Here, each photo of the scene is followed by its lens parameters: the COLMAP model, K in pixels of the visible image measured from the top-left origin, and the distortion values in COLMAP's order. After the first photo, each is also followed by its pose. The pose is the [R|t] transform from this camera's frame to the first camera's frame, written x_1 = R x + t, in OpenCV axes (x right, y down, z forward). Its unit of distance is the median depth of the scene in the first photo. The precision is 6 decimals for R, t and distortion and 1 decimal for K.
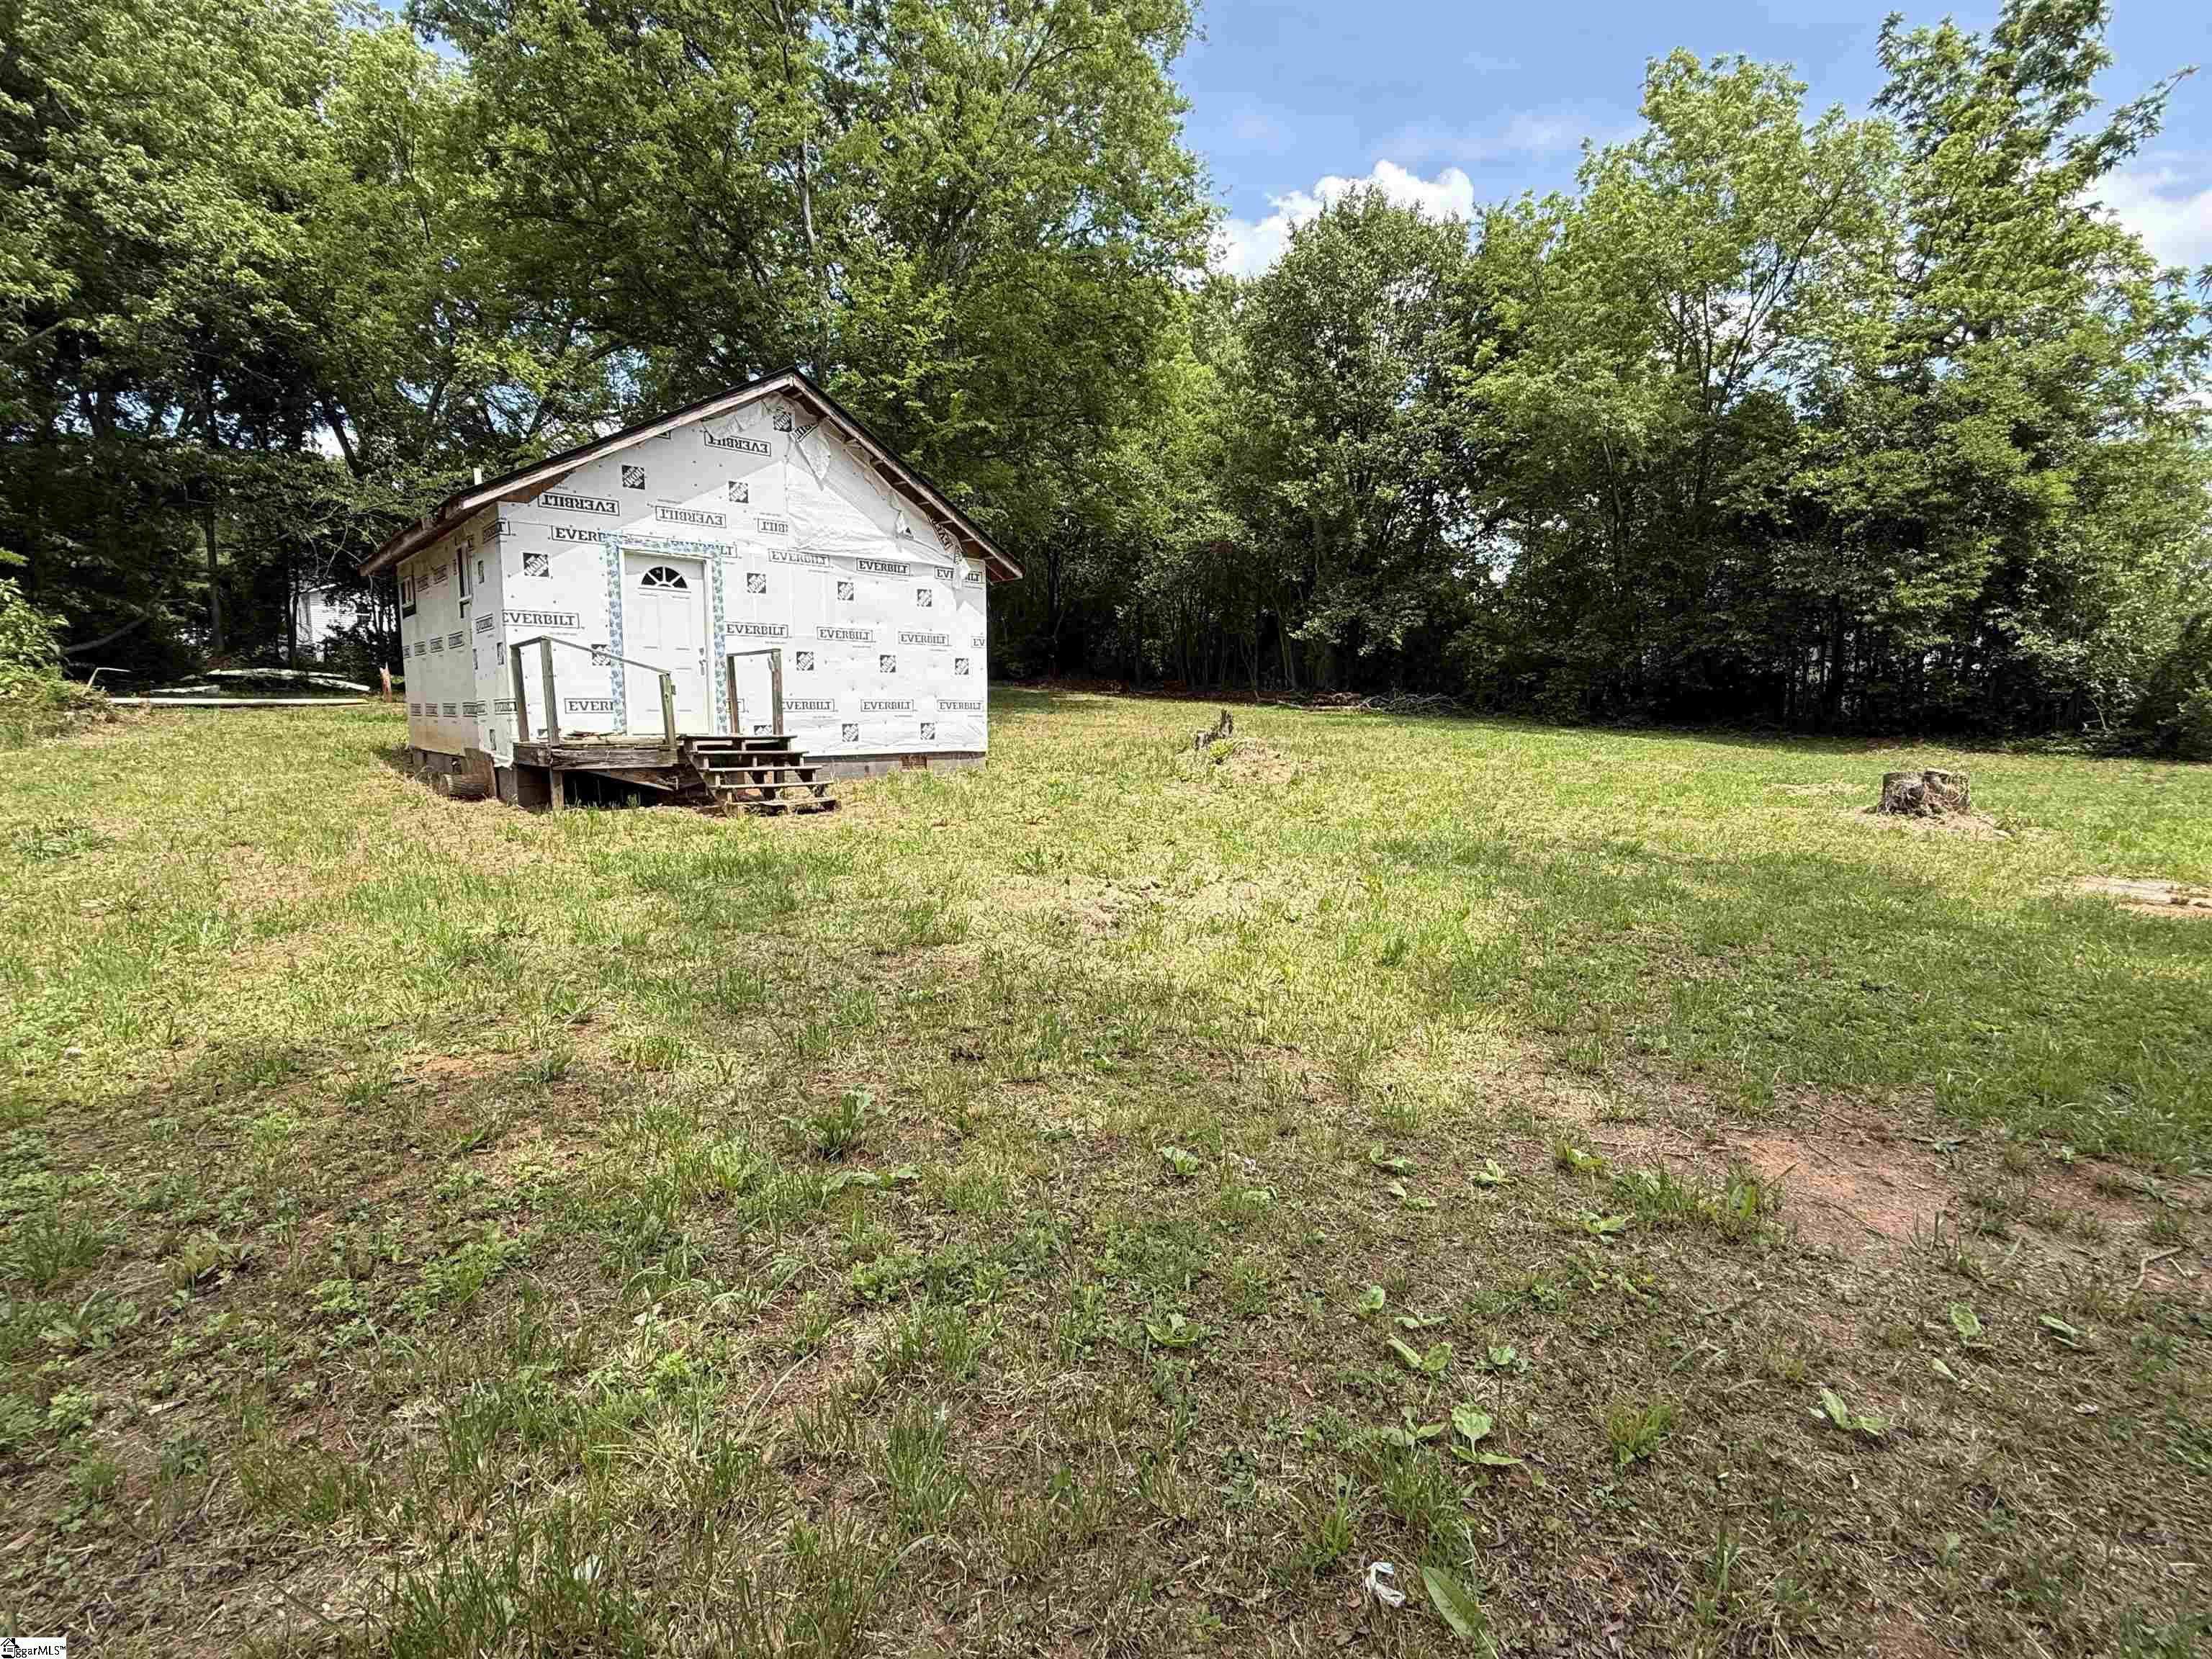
lens RADIAL K [[978.0, 0, 1115.5], [0, 978.0, 820.7], [0, 0, 1]] dist [-0.002389, 0.000388]
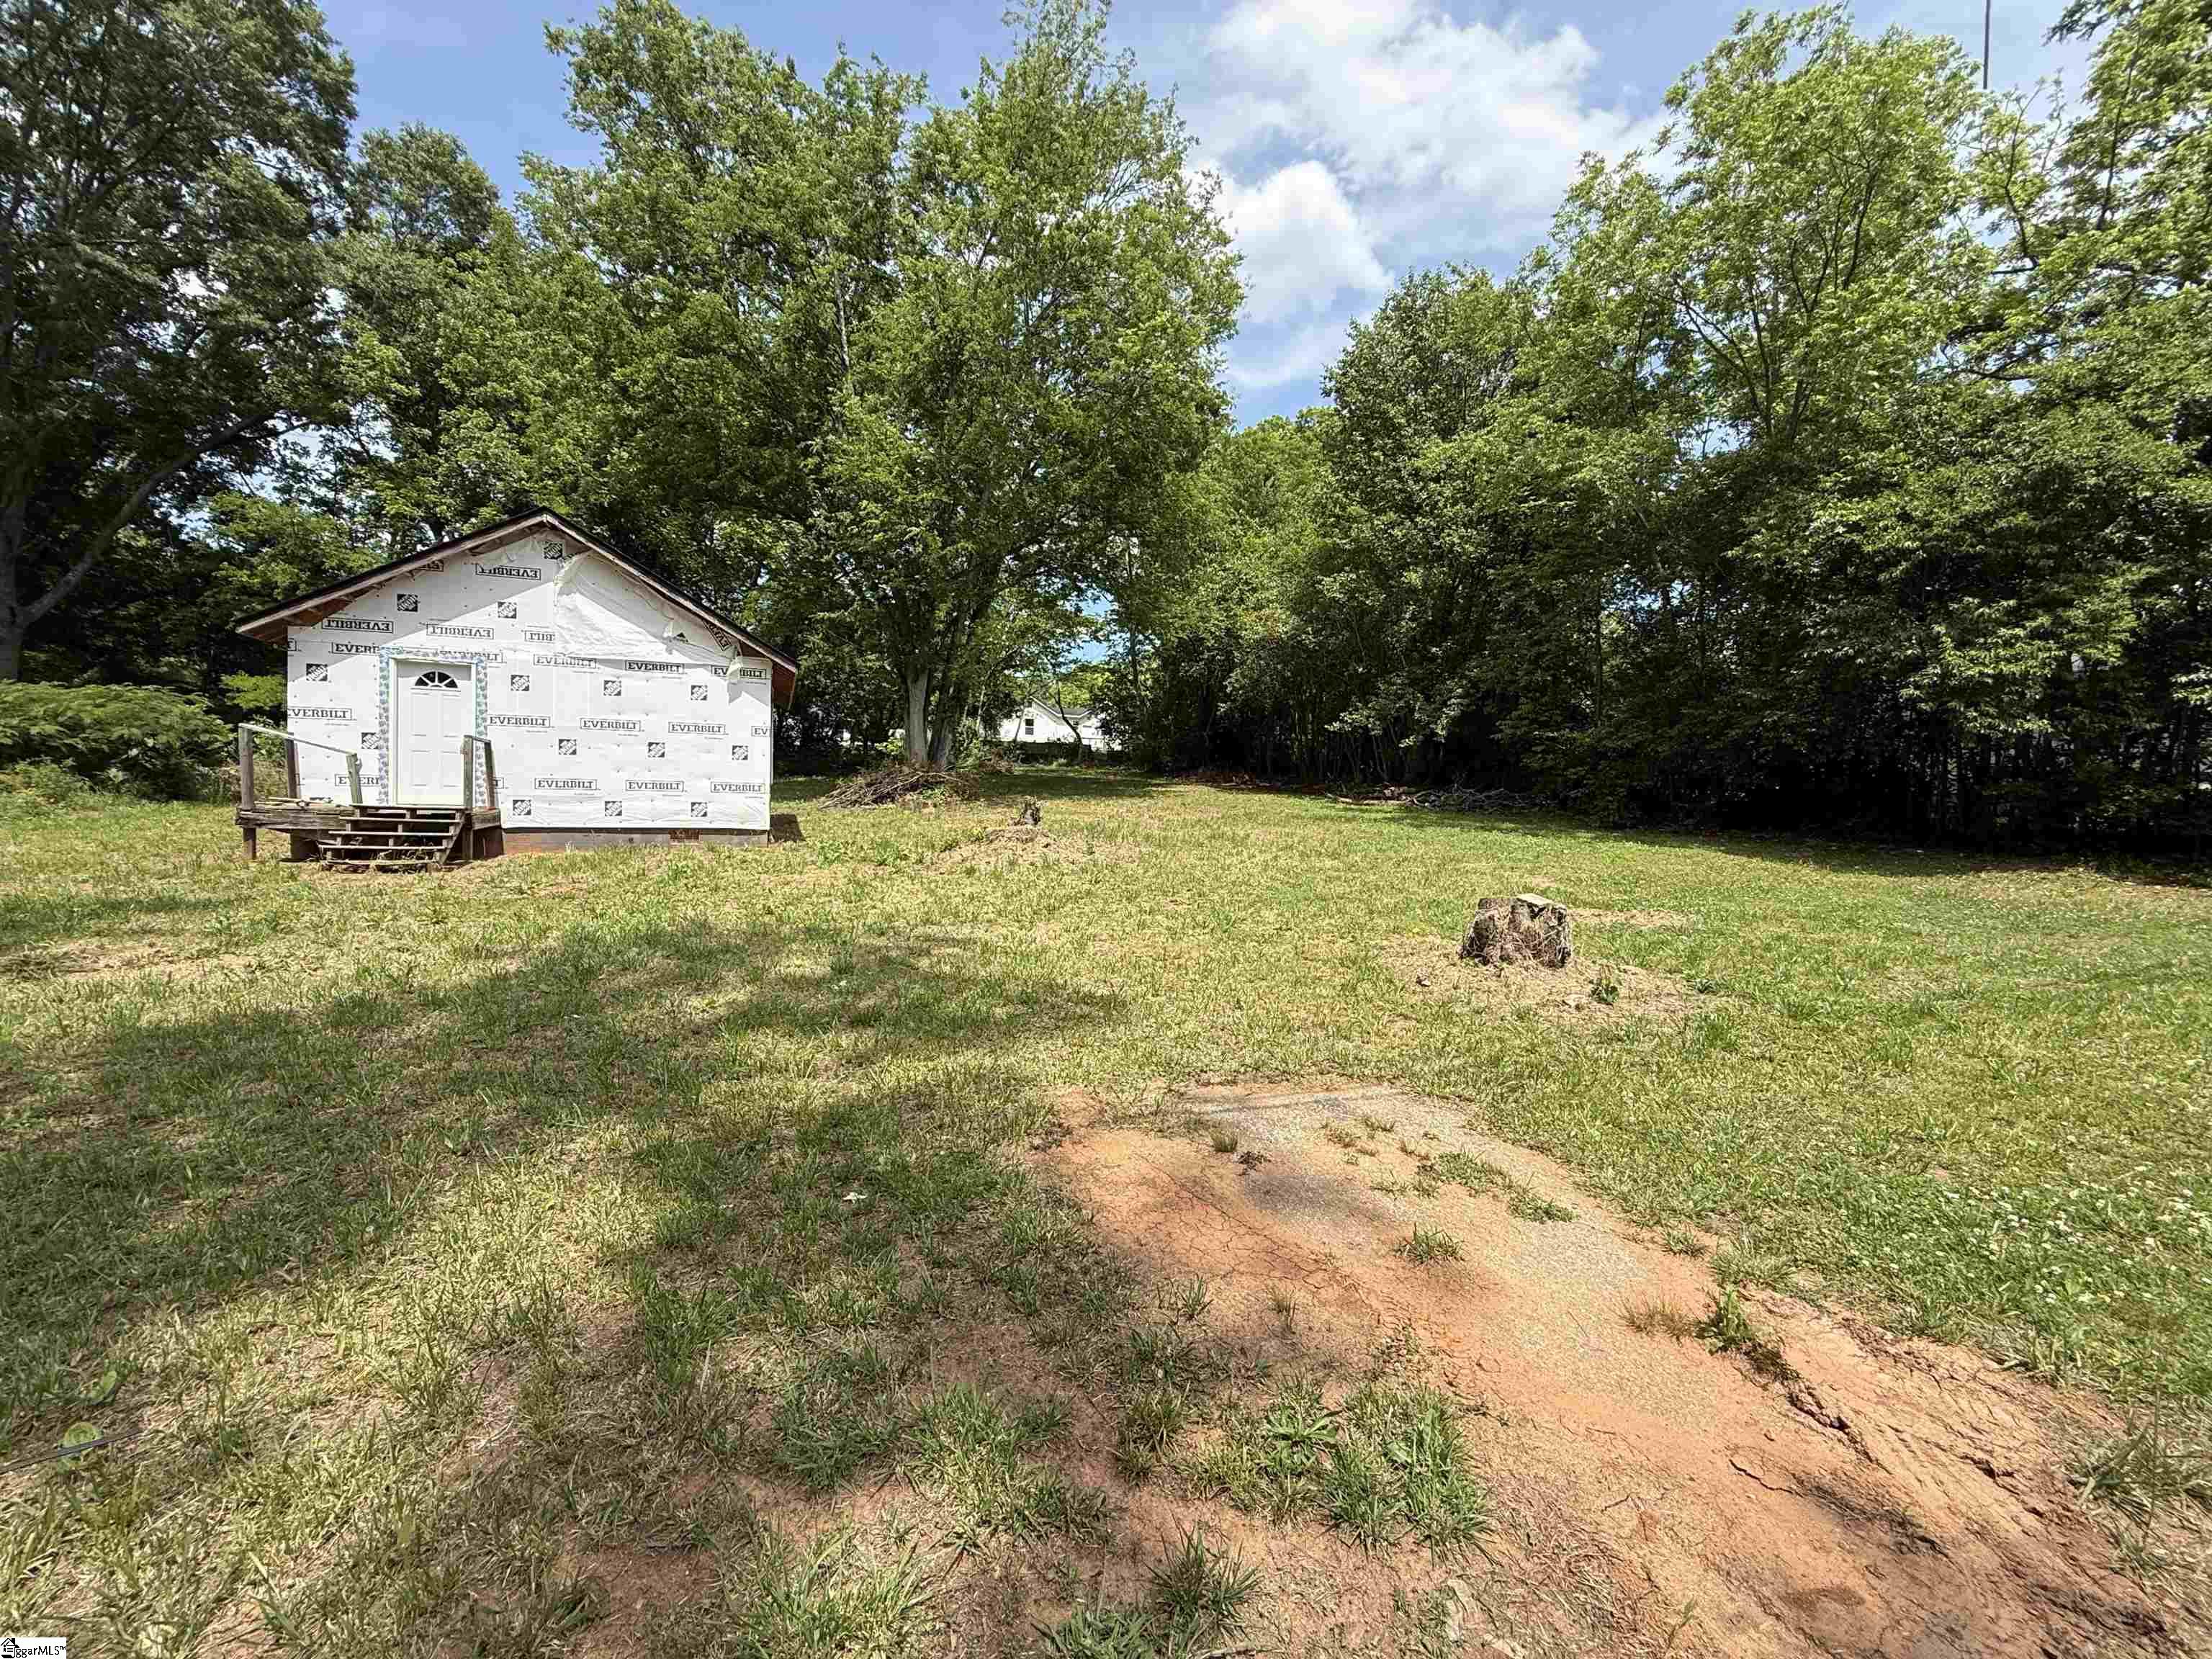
lens RADIAL K [[881.9, 0, 1099.4], [0, 881.9, 825.2], [0, 0, 1]] dist [-0.000749, -0.000630]
pose [[0.925400, 0.032574, -0.377589, 0.625956], [-0.064909, 0.995201, -0.073227, -0.029952], [0.373391, 0.092273, 0.923073, 0.241878]]
